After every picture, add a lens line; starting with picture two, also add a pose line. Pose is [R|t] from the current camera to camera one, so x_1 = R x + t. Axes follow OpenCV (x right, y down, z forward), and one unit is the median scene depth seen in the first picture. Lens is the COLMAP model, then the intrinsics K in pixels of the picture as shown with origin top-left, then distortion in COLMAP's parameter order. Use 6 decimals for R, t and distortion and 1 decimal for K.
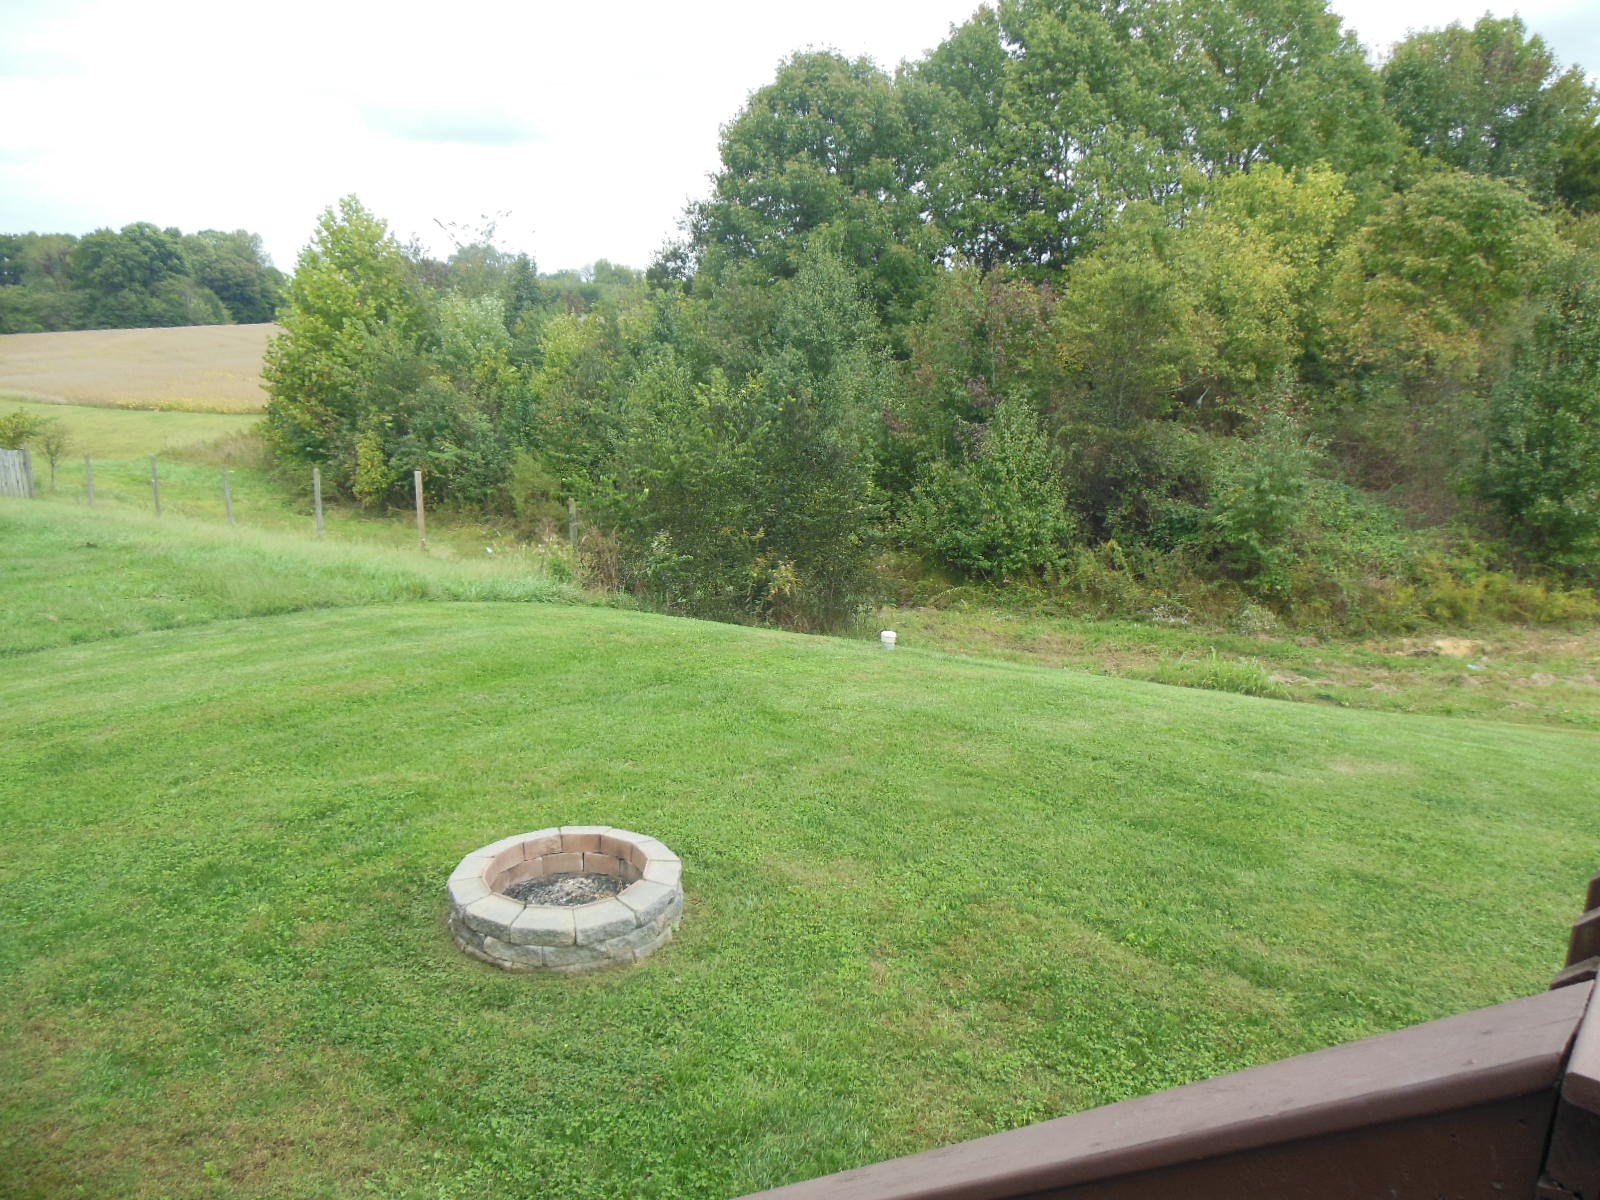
lens RADIAL K [[1191.1, 0, 799.0], [0, 1191.1, 619.7], [0, 0, 1]] dist [-0.056829, 0.057932]
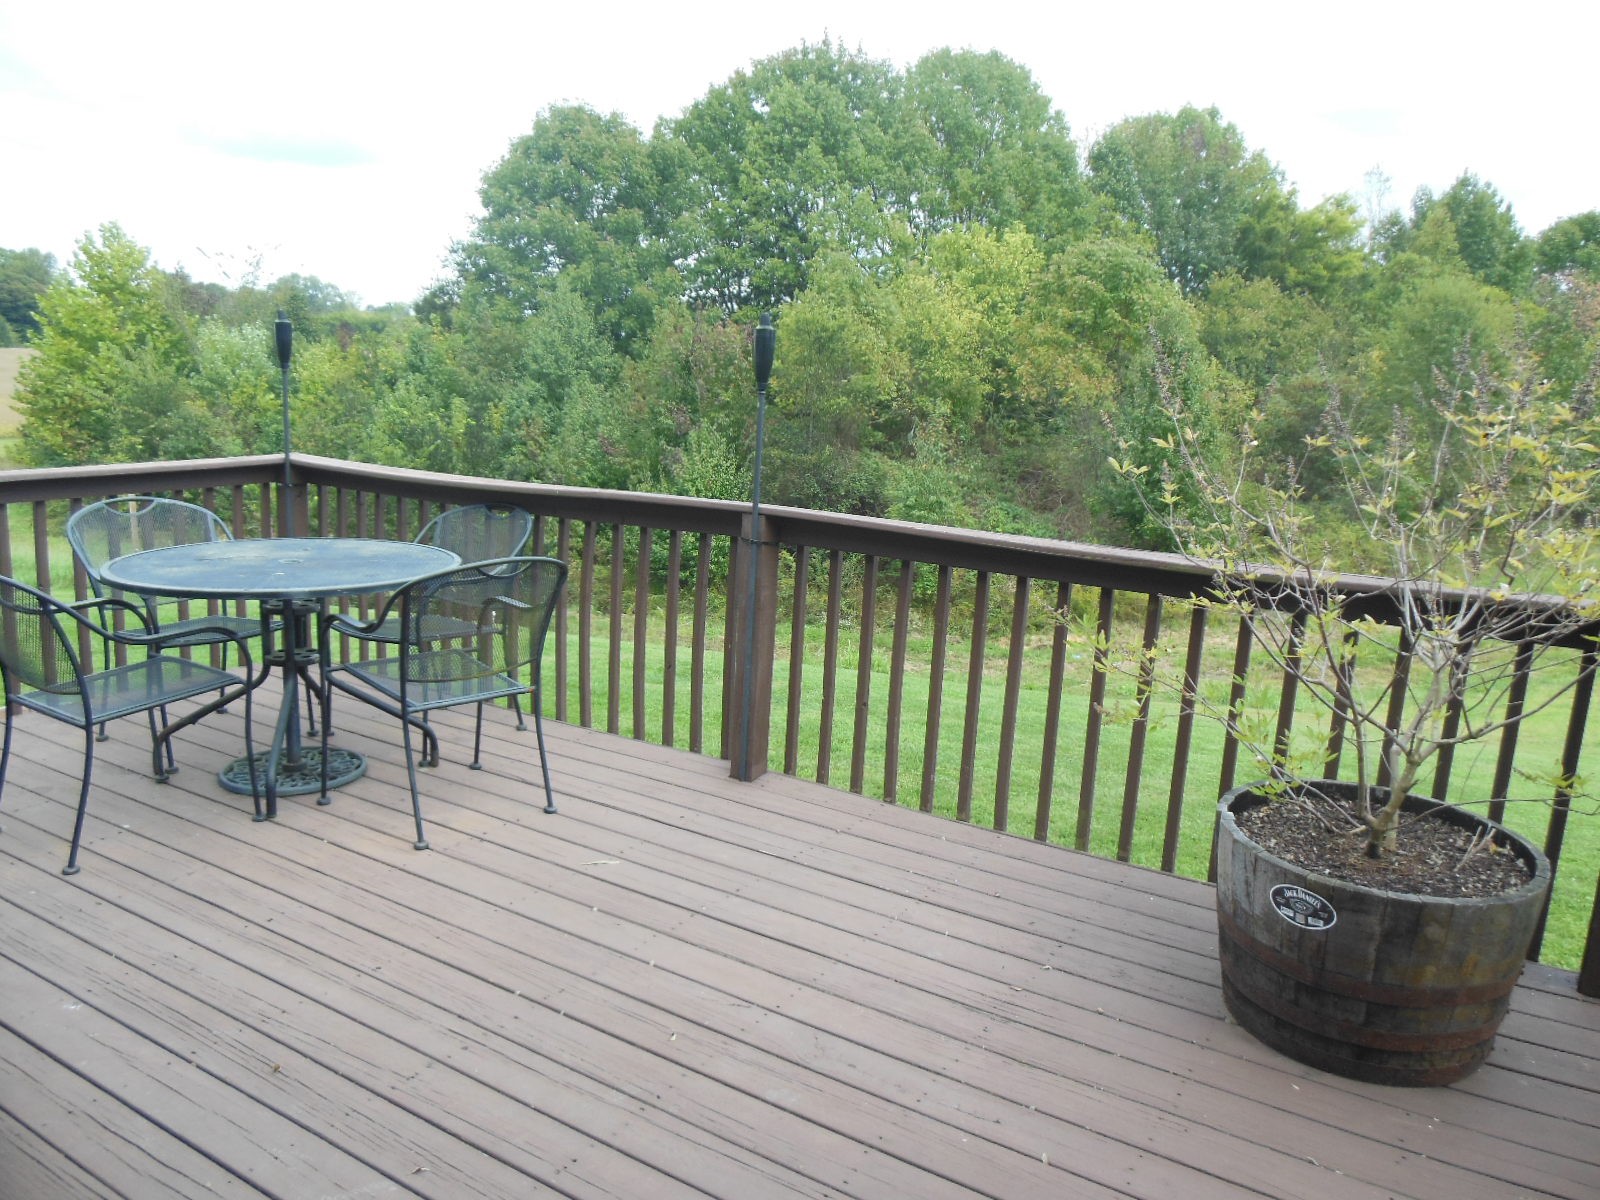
lens RADIAL K [[1191.1, 0, 815.5], [0, 1191.1, 605.6], [0, 0, 1]] dist [-0.056829, 0.057932]
pose [[0.989888, -0.006361, 0.141708, 0.088418], [0.012439, 0.999038, -0.042049, 0.021607], [-0.141304, 0.043386, 0.989015, -0.080120]]
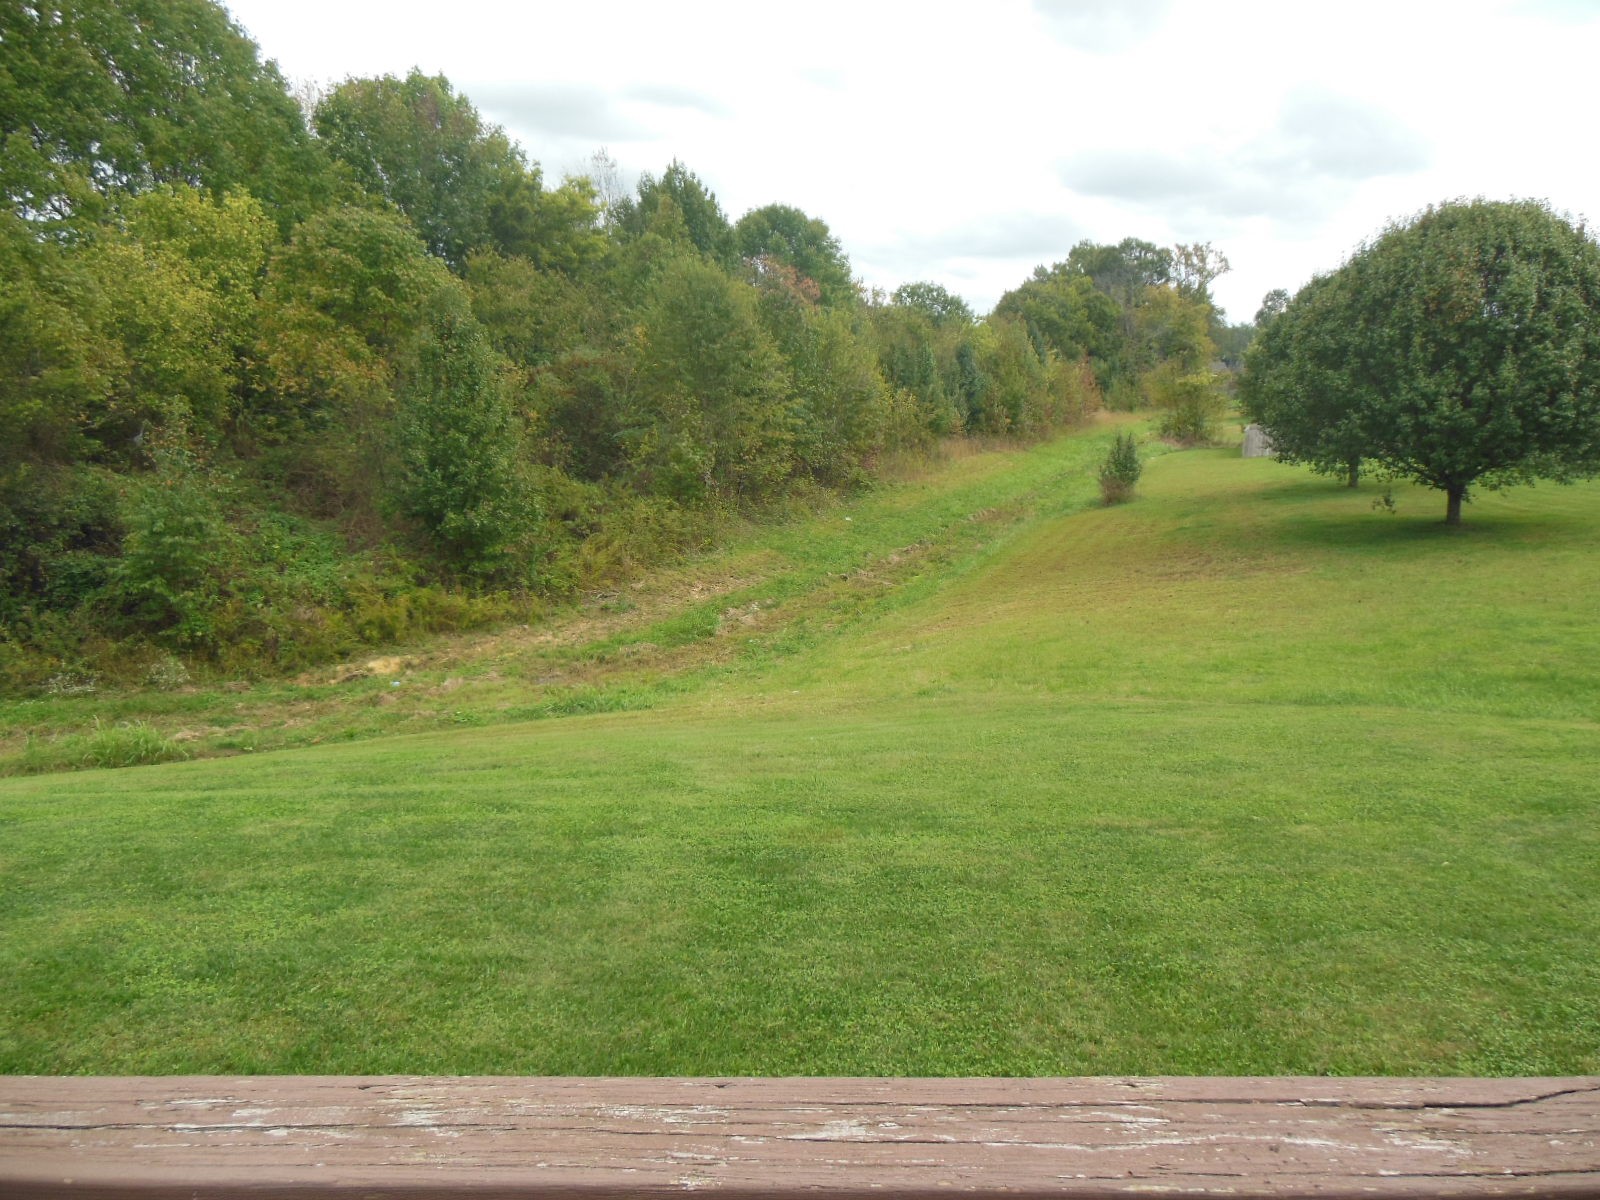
lens RADIAL K [[1191.1, 0, 827.3], [0, 1191.1, 606.4], [0, 0, 1]] dist [-0.056829, 0.057932]
pose [[0.728598, -0.137572, 0.670983, 0.096543], [0.161069, 0.986563, 0.027376, 0.003844], [-0.665734, 0.088129, 0.740967, -0.013622]]
